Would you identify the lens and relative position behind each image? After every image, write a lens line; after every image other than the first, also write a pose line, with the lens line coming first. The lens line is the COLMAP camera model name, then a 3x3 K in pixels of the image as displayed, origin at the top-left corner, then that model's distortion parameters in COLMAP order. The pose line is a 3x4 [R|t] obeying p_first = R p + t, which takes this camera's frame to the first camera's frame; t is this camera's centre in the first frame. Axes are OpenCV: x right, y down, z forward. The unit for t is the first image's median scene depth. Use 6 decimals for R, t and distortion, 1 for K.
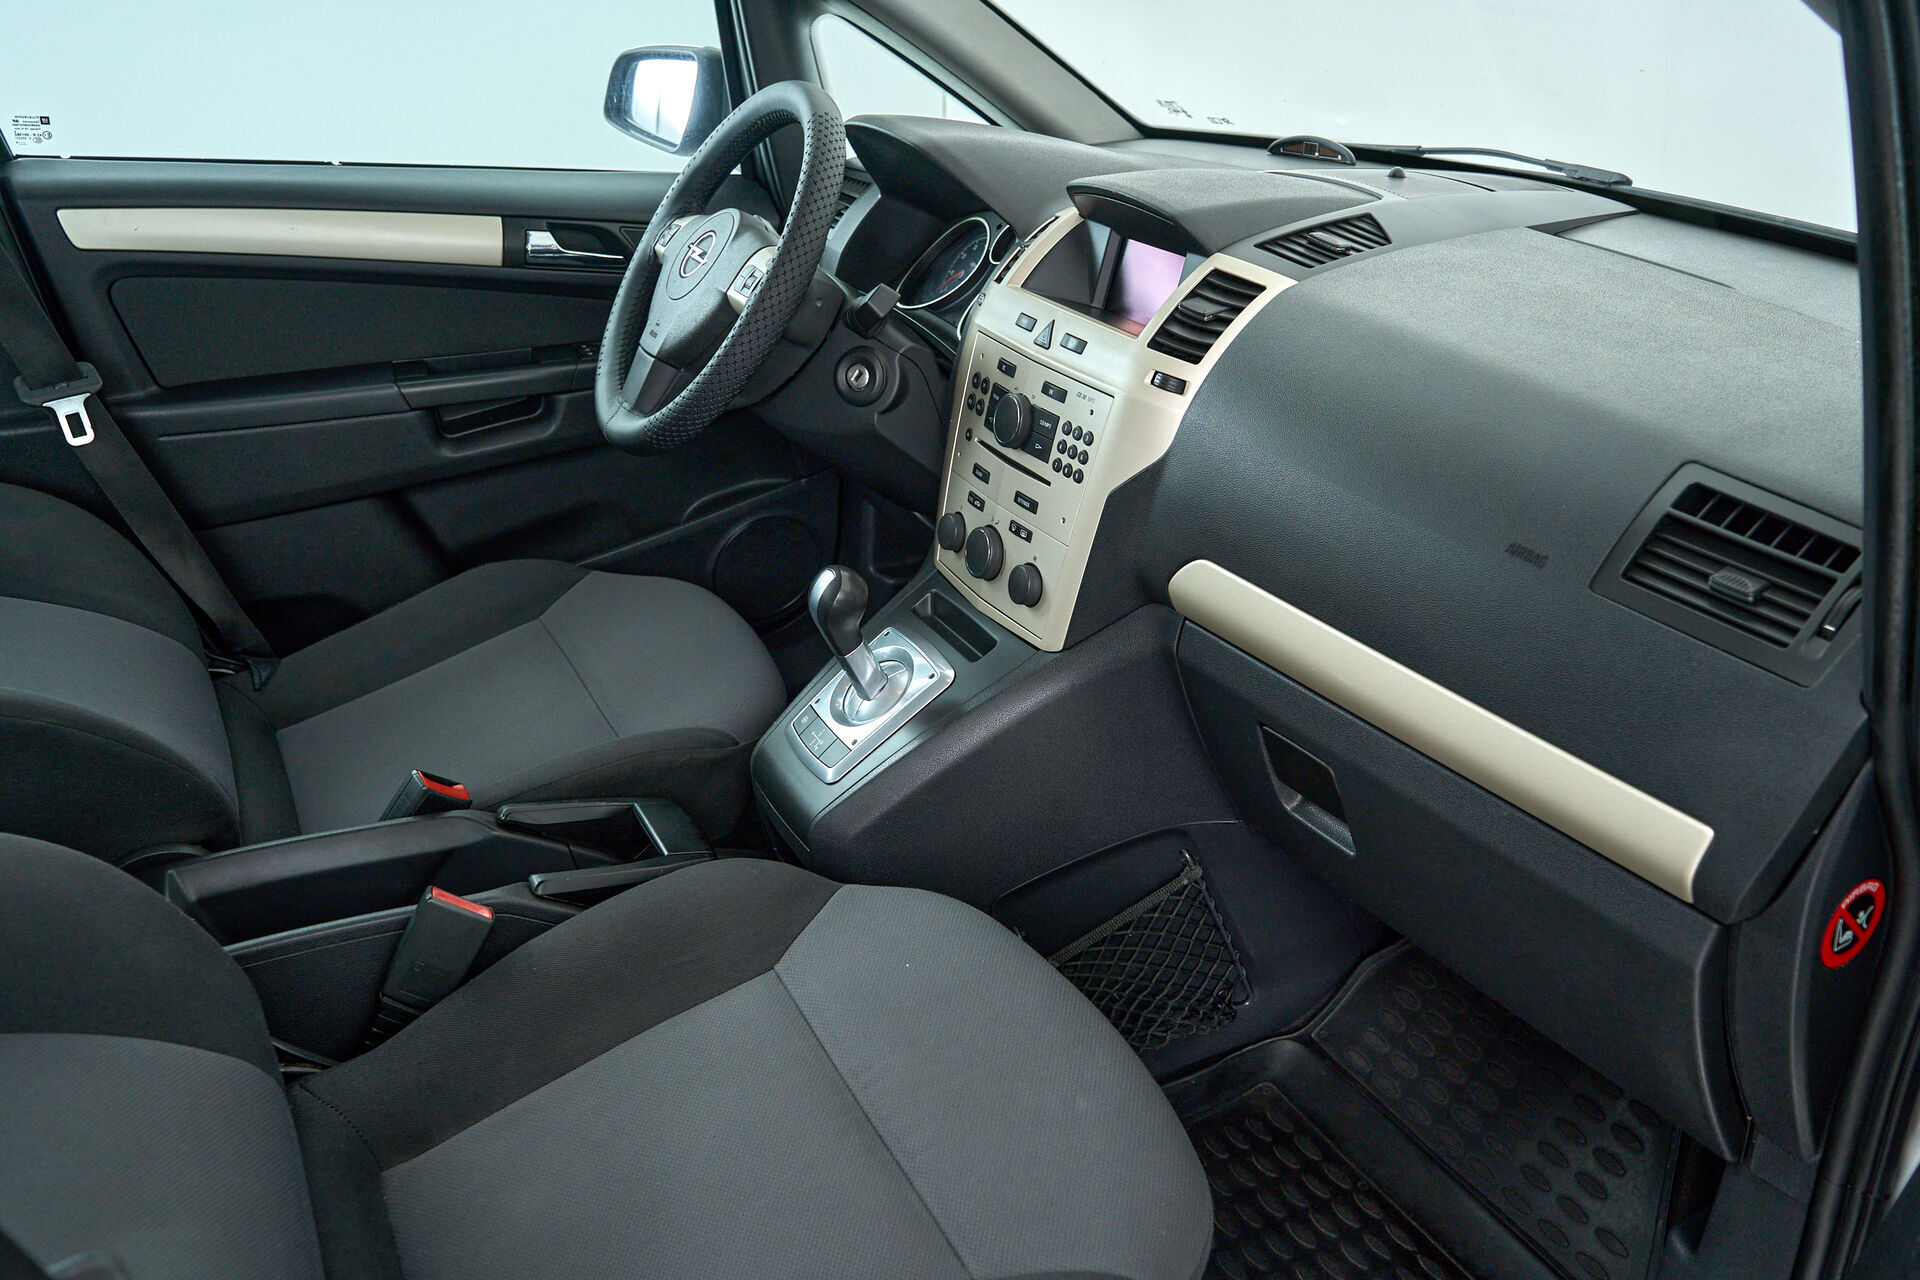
lens RADIAL K [[1539.7, 0, 968.9], [0, 1539.7, 682.9], [0, 0, 1]] dist [-0.015957, 0.001163]
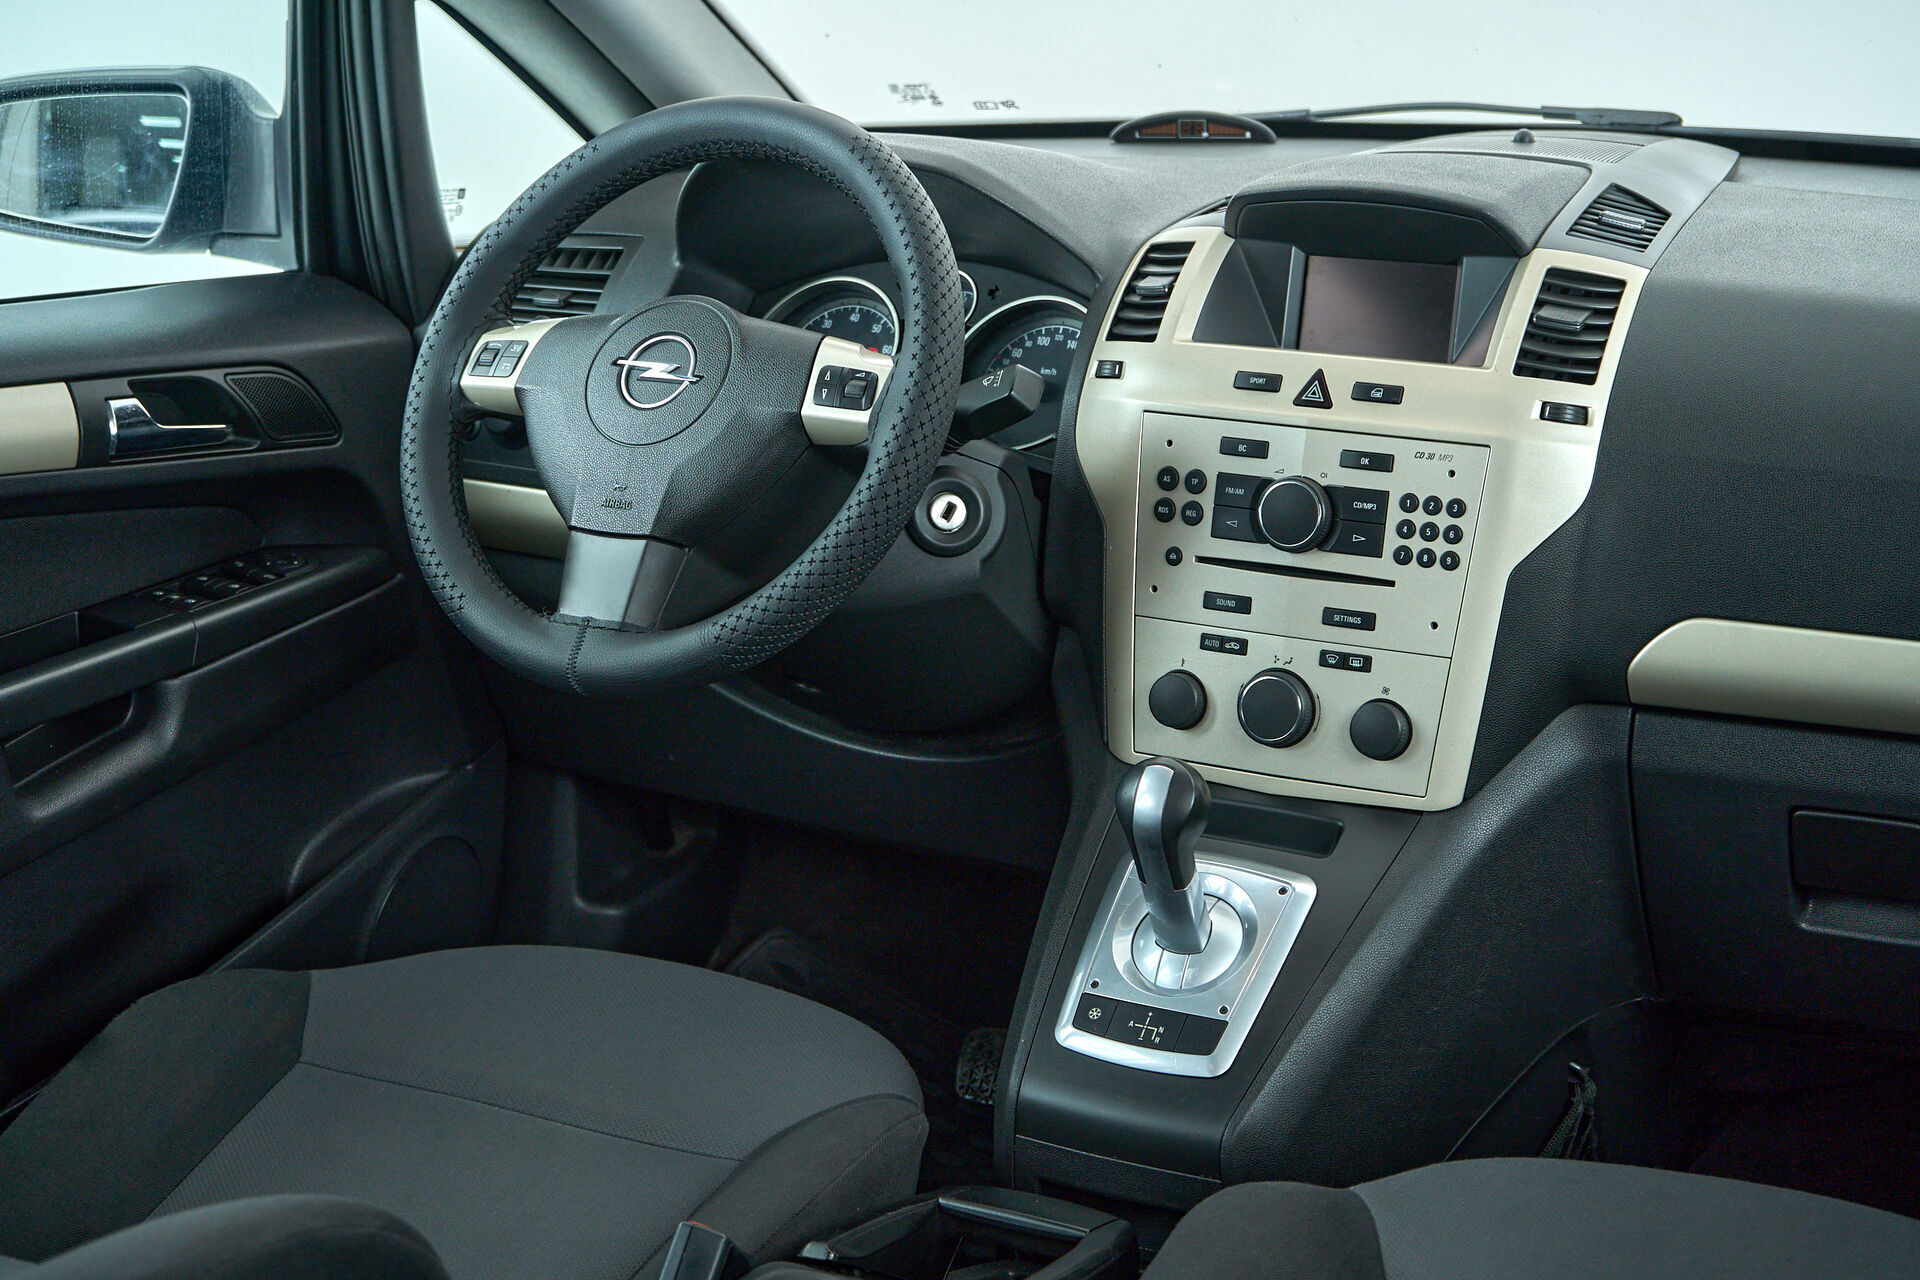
lens RADIAL K [[3105.9, 0, 1047.9], [0, 3105.9, 627.9], [0, 0, 1]] dist [-0.004393, 0.000000]
pose [[0.822366, -0.181655, 0.539180, -0.858550], [0.277488, 0.955368, -0.101357, -0.006340], [-0.496703, 0.232968, 0.836069, -0.133064]]
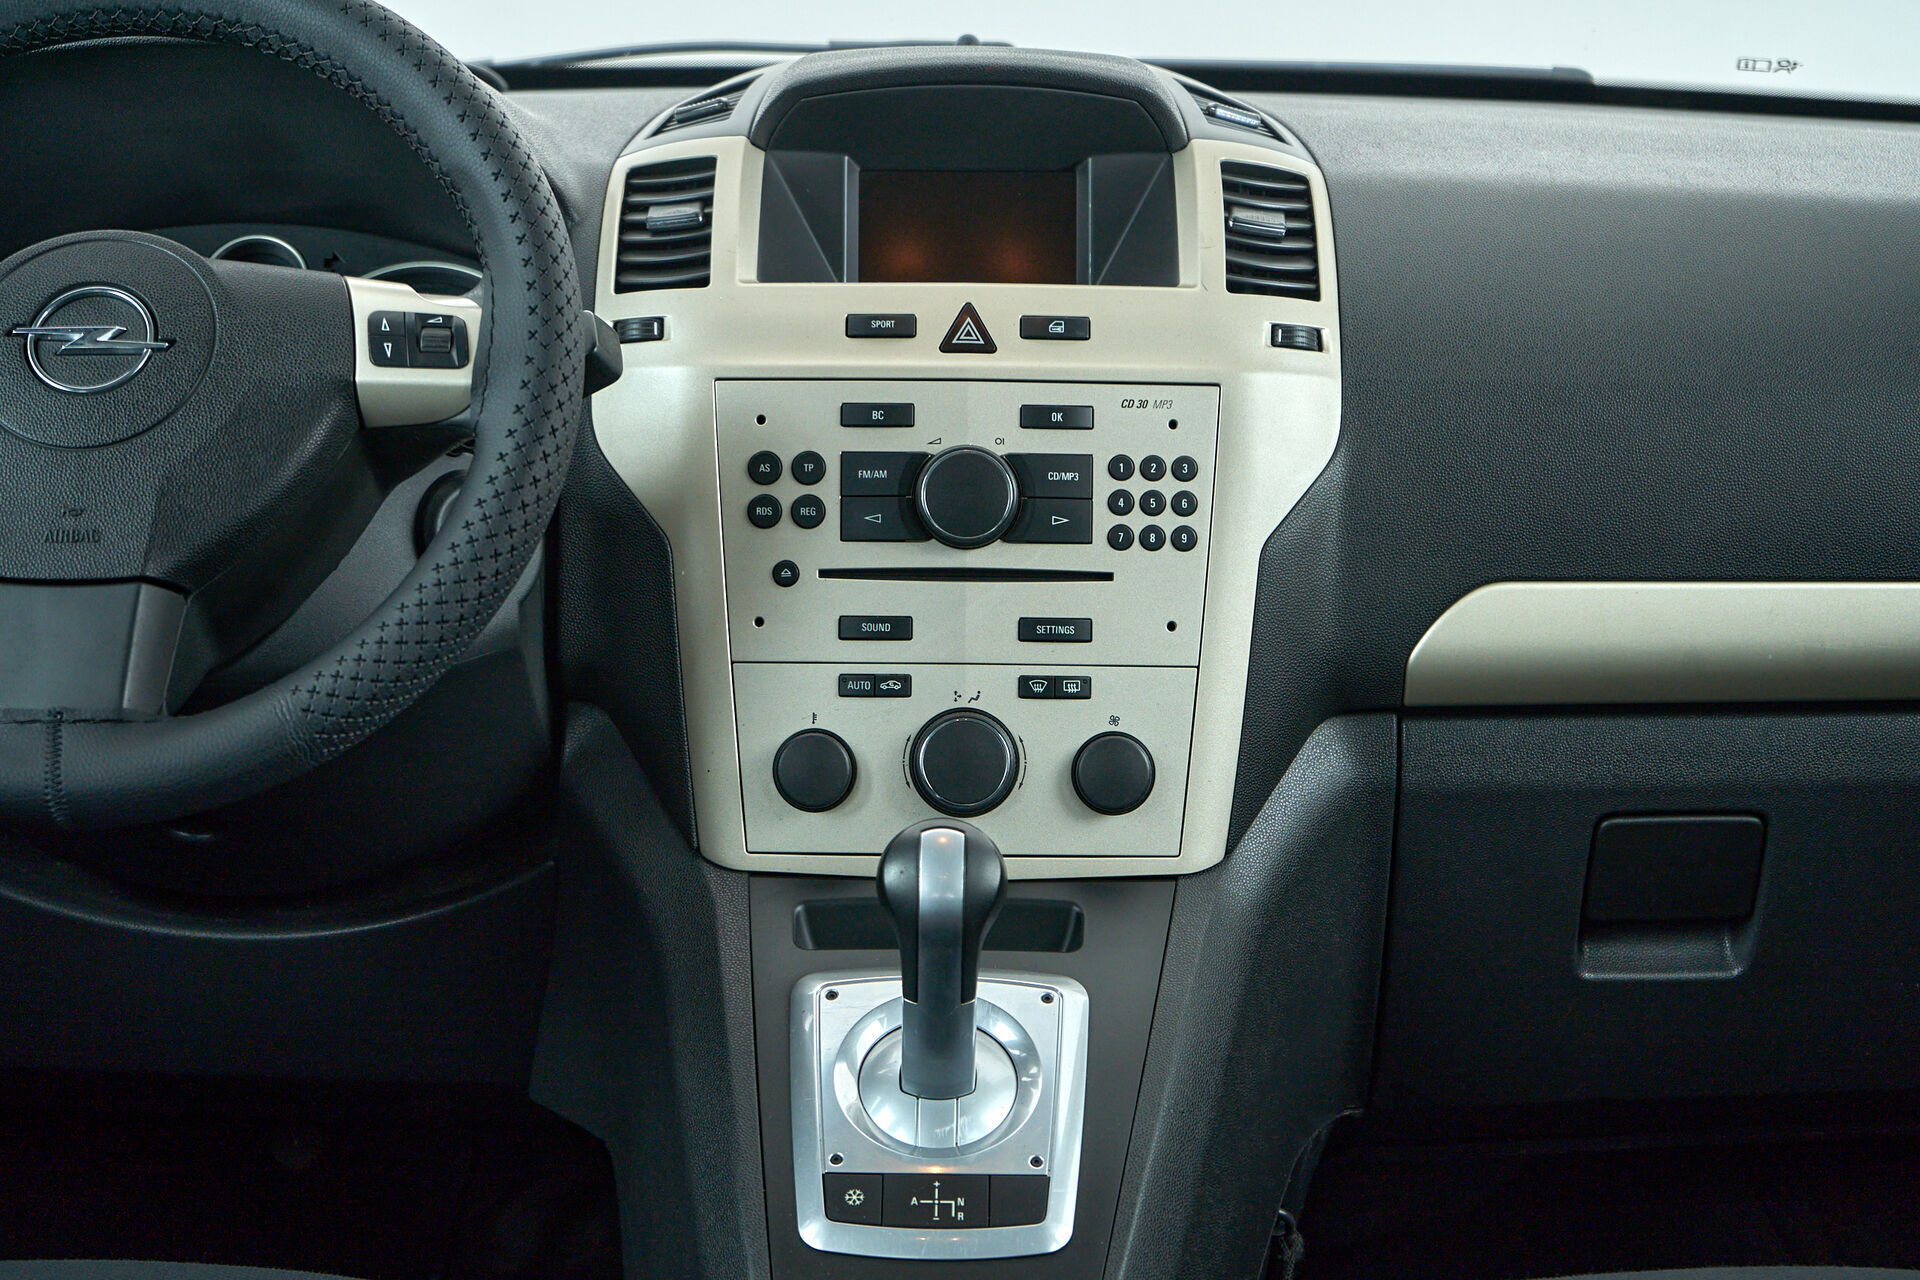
lens RADIAL K [[3953.4, 0, 1065.2], [0, 3953.4, 623.3], [0, 0, 1]] dist [-0.006988, 0.000000]
pose [[0.445243, -0.185156, 0.876057, -1.160105], [0.399537, 0.916670, -0.009320, -0.105868], [-0.801330, 0.354167, 0.482117, 0.341692]]
